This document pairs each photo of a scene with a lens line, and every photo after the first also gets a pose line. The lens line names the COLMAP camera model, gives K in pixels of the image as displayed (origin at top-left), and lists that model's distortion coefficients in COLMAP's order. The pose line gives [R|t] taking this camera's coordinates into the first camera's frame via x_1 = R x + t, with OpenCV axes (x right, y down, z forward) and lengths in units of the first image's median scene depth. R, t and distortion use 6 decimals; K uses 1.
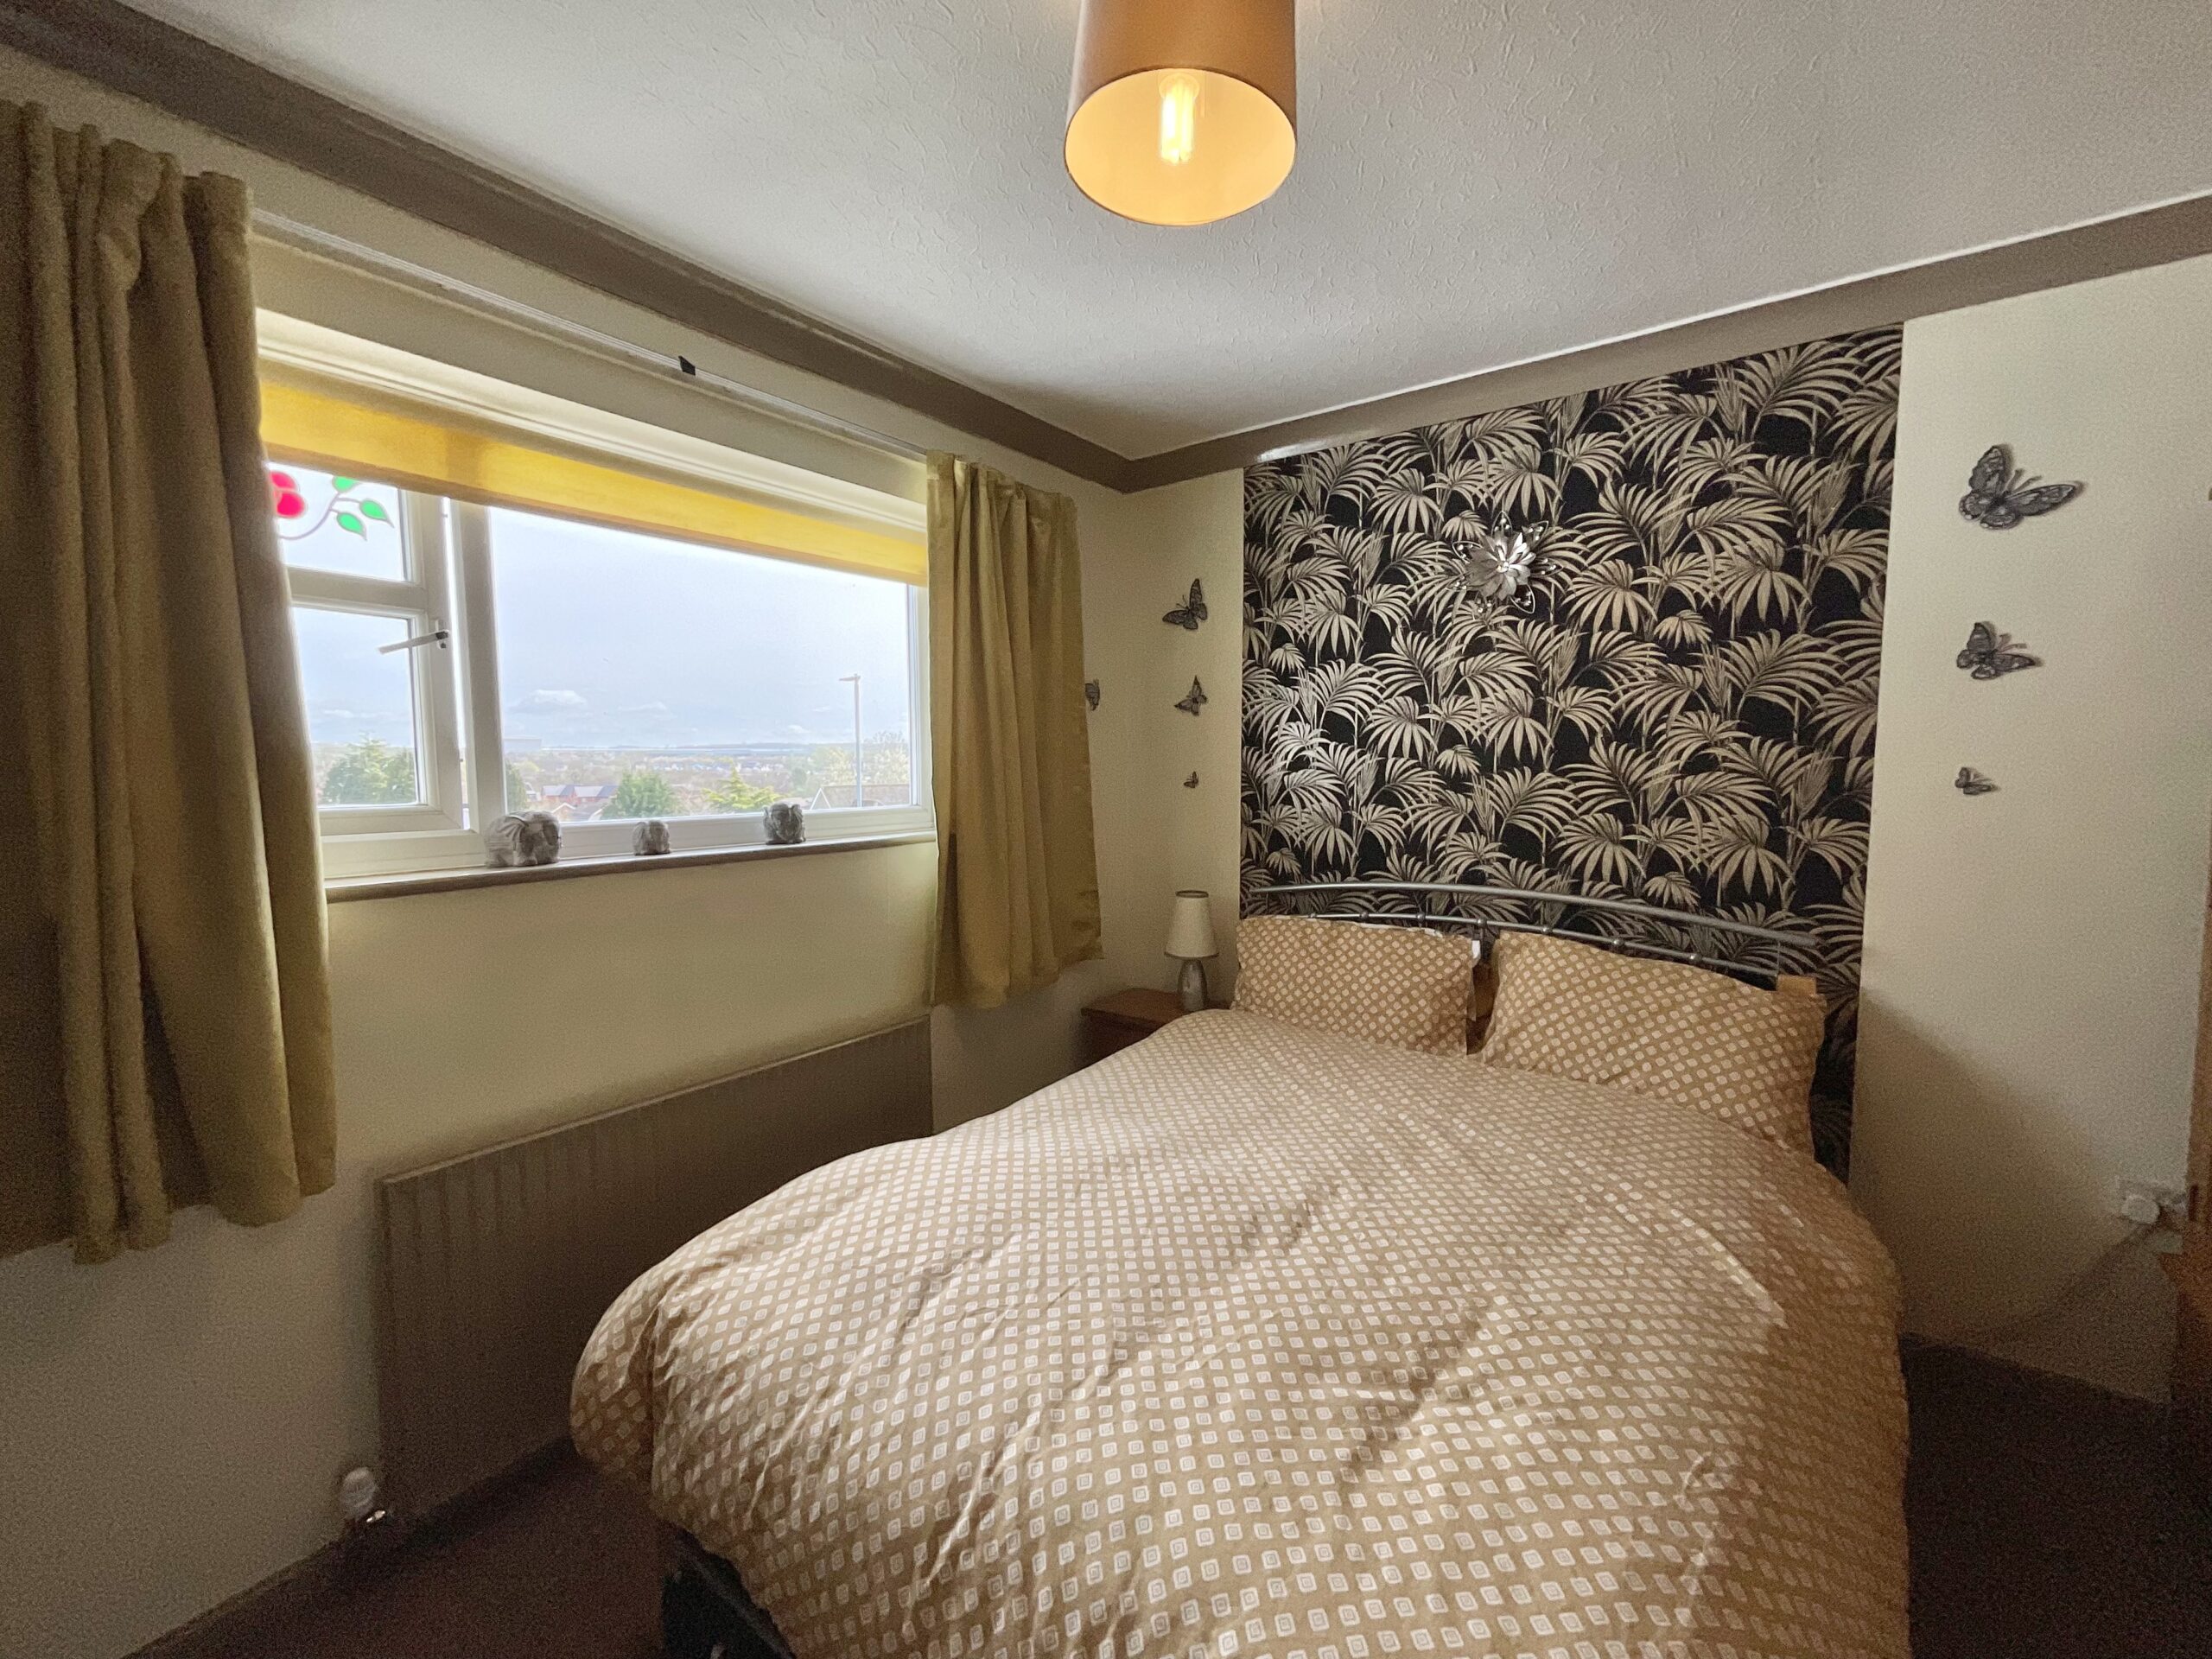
lens RADIAL K [[852.1, 0, 1112.1], [0, 852.1, 822.3], [0, 0, 1]] dist [-0.053567, 0.019588]
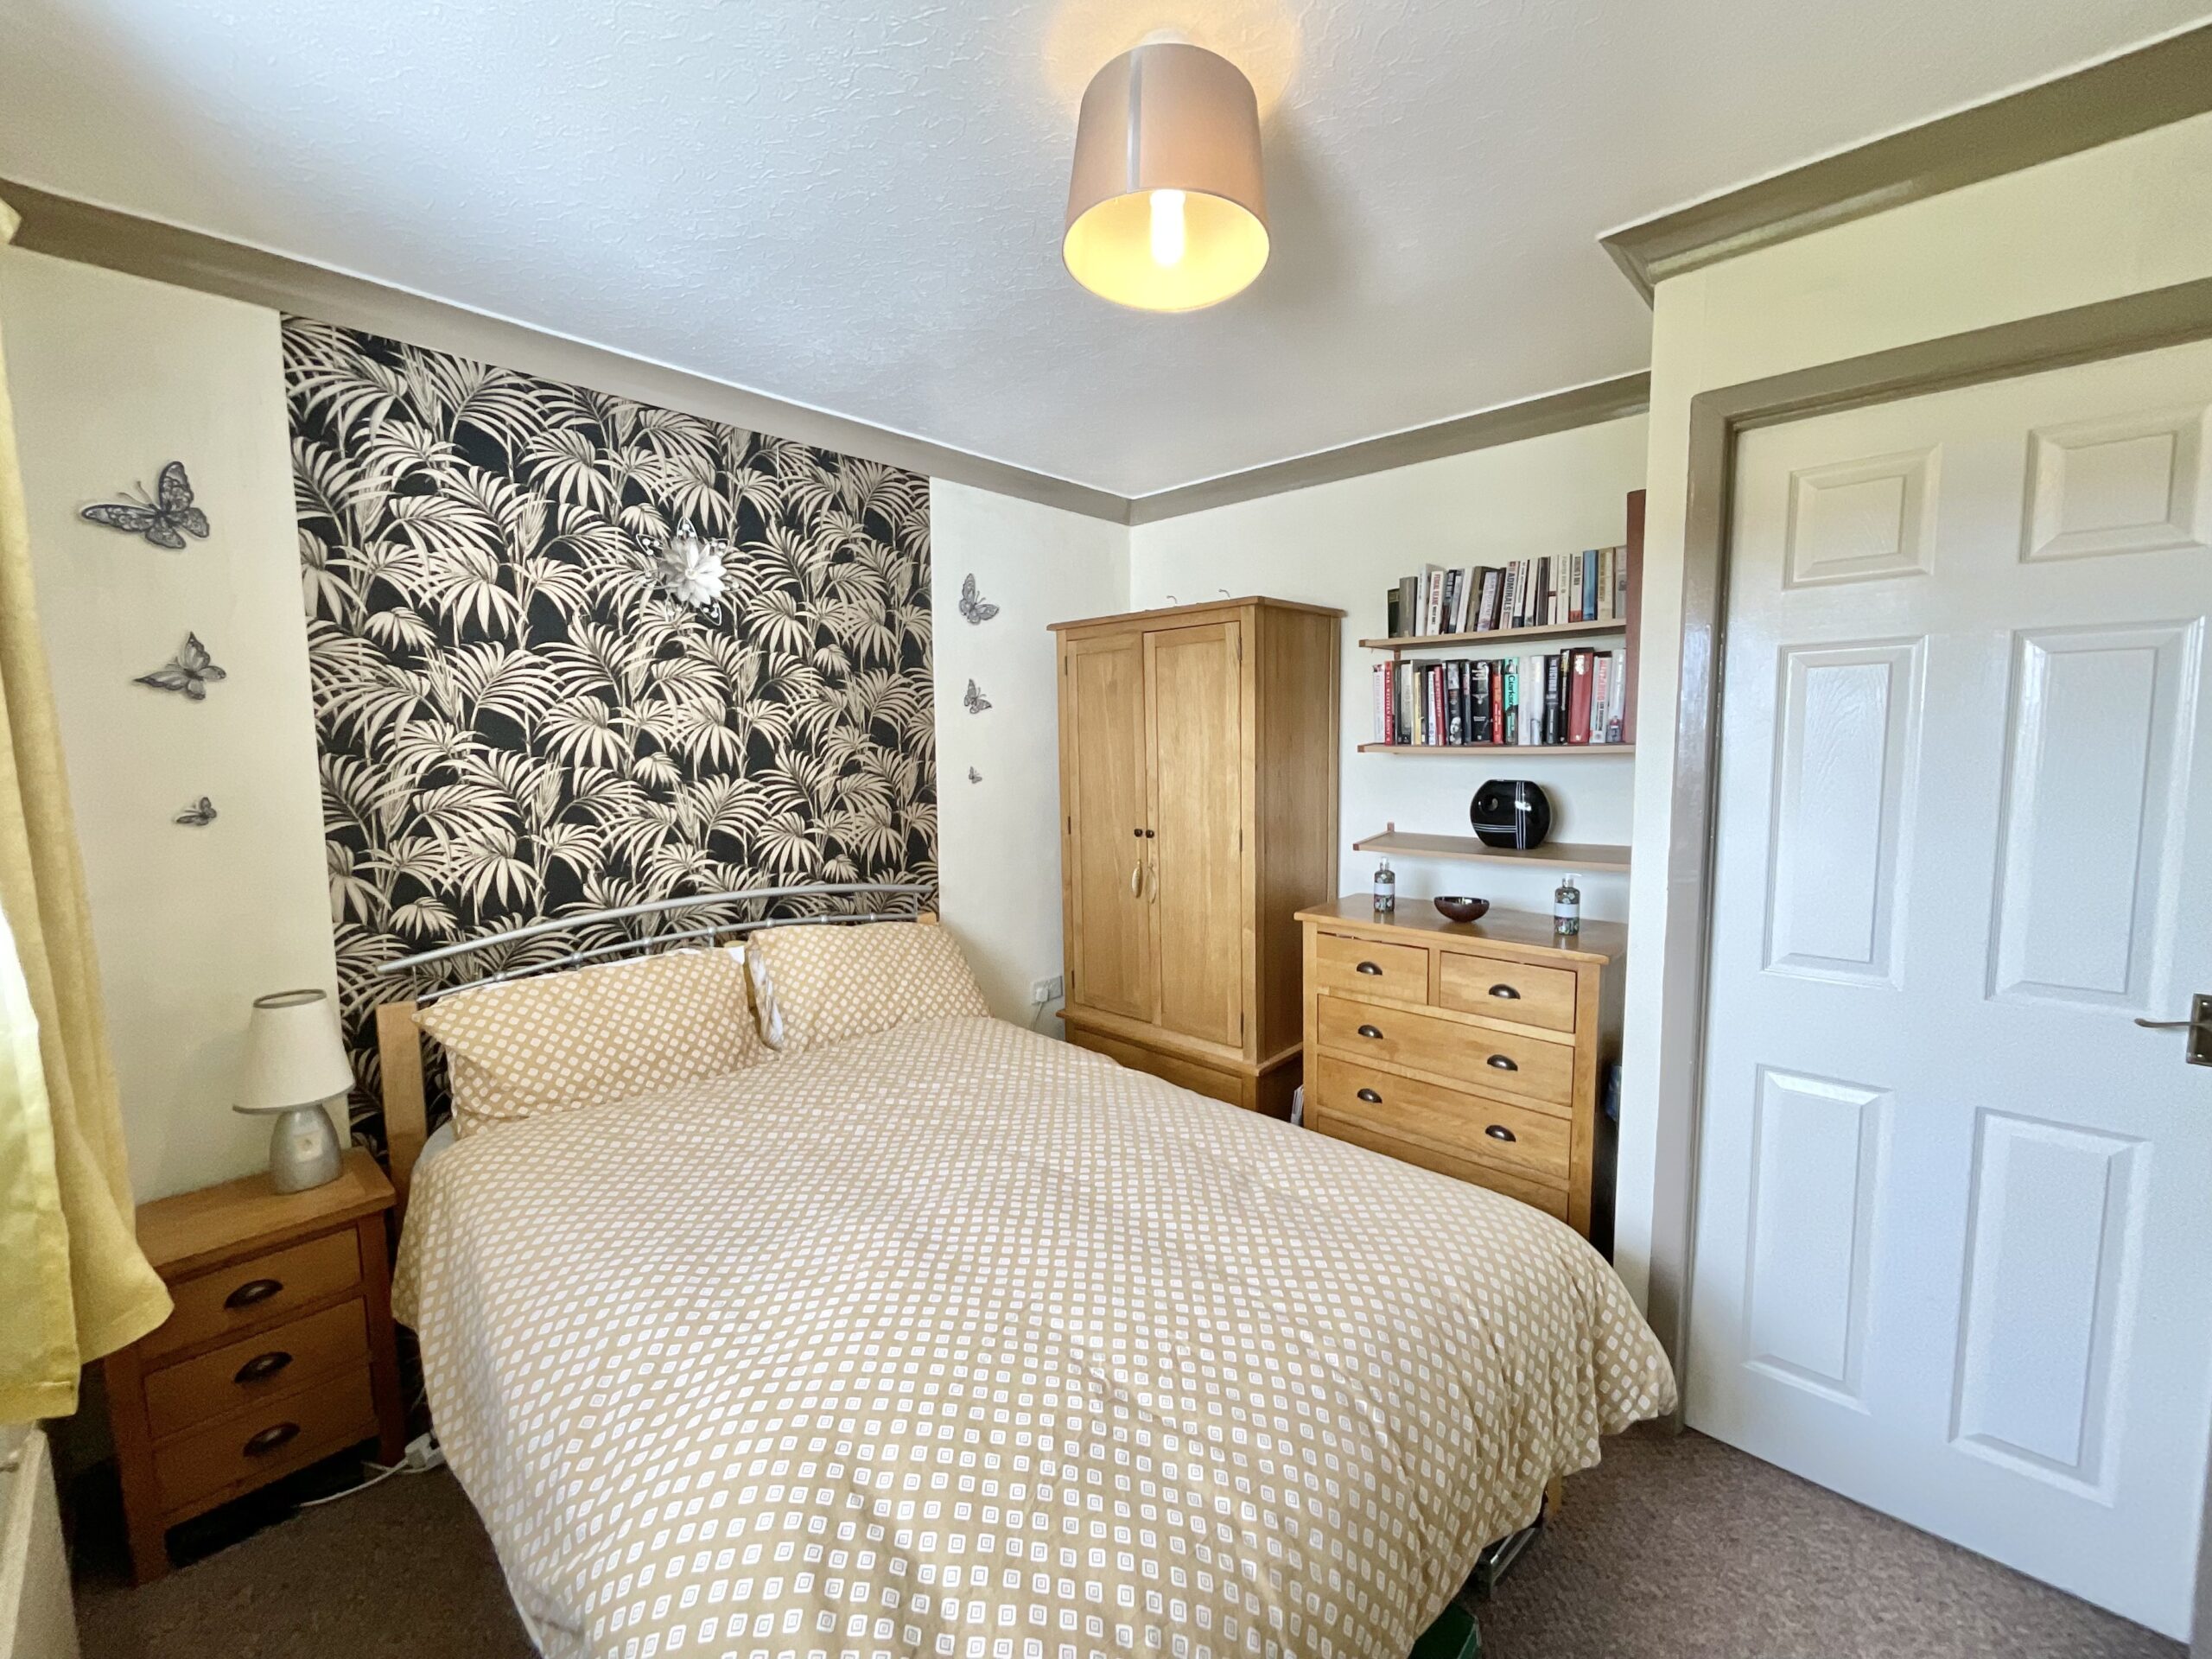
lens RADIAL K [[897.1, 0, 1095.0], [0, 897.1, 831.1], [0, 0, 1]] dist [0.000231, -0.000007]
pose [[0.126410, -0.078895, 0.988836, -0.525575], [0.092484, 0.993428, 0.067438, -0.026687], [-0.987658, 0.082926, 0.132875, 0.390130]]
